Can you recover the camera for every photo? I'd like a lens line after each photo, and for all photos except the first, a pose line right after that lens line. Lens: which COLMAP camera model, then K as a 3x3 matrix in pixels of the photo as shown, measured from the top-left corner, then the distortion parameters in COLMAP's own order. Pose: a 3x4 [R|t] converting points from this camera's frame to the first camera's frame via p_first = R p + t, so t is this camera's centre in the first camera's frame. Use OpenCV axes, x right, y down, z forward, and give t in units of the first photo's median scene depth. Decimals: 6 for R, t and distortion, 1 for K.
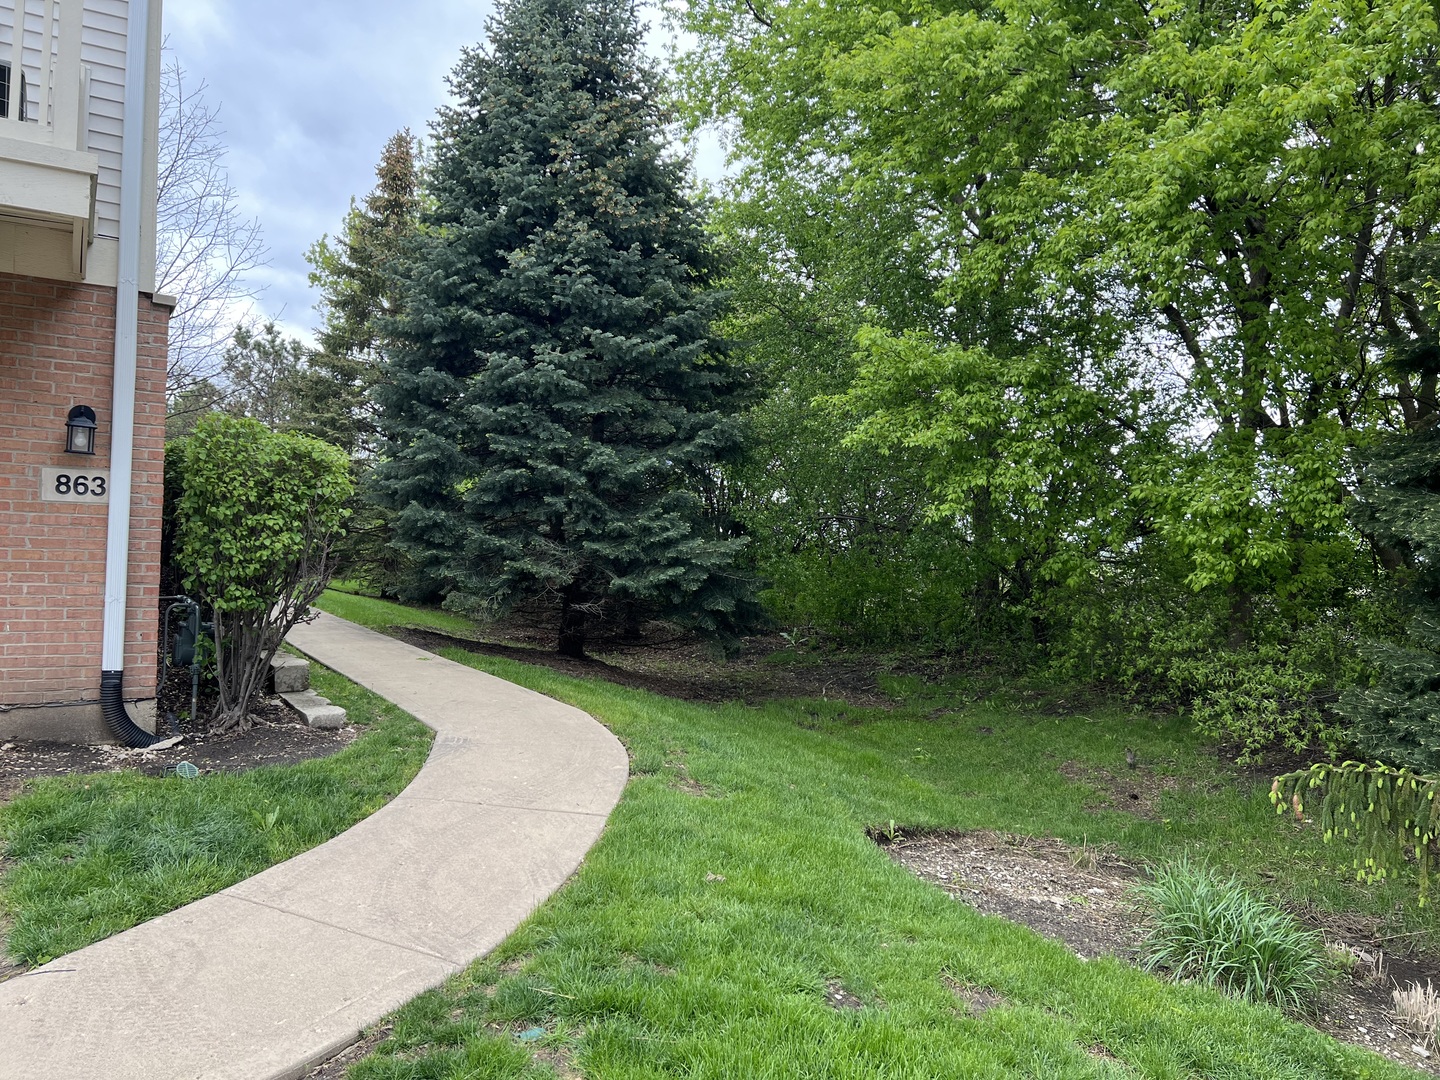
lens RADIAL K [[1092.8, 0, 714.3], [0, 1092.8, 557.0], [0, 0, 1]] dist [0.074400, -0.075753]
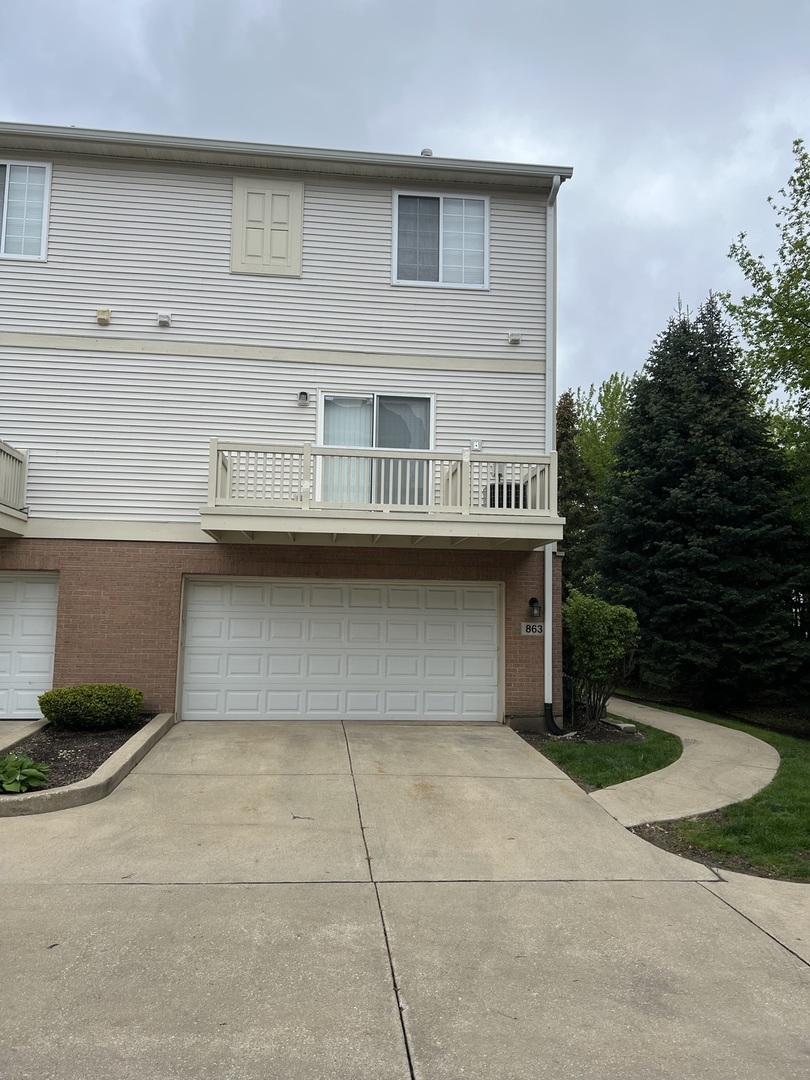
lens RADIAL K [[819.6, 0, 407.6], [0, 819.6, 545.7], [0, 0, 1]] dist [0.074400, -0.075753]
pose [[0.911497, -0.064693, -0.406187, -0.029308], [0.015658, 0.992295, -0.122905, -0.014288], [0.411009, 0.105667, 0.905487, -0.450488]]
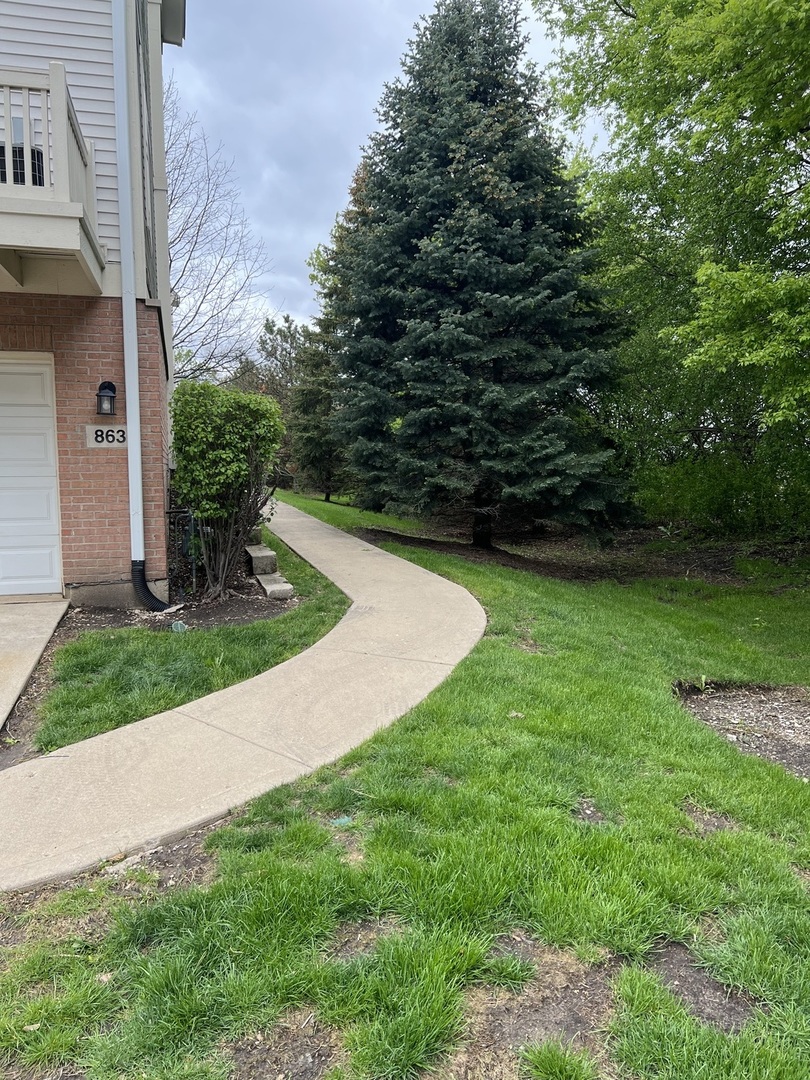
lens RADIAL K [[819.6, 0, 391.5], [0, 819.6, 543.9], [0, 0, 1]] dist [0.074400, -0.075753]
pose [[0.959833, -0.017071, -0.280051, 0.050718], [0.041037, 0.995955, 0.079938, 0.002980], [0.277553, -0.088219, 0.956651, 0.019108]]
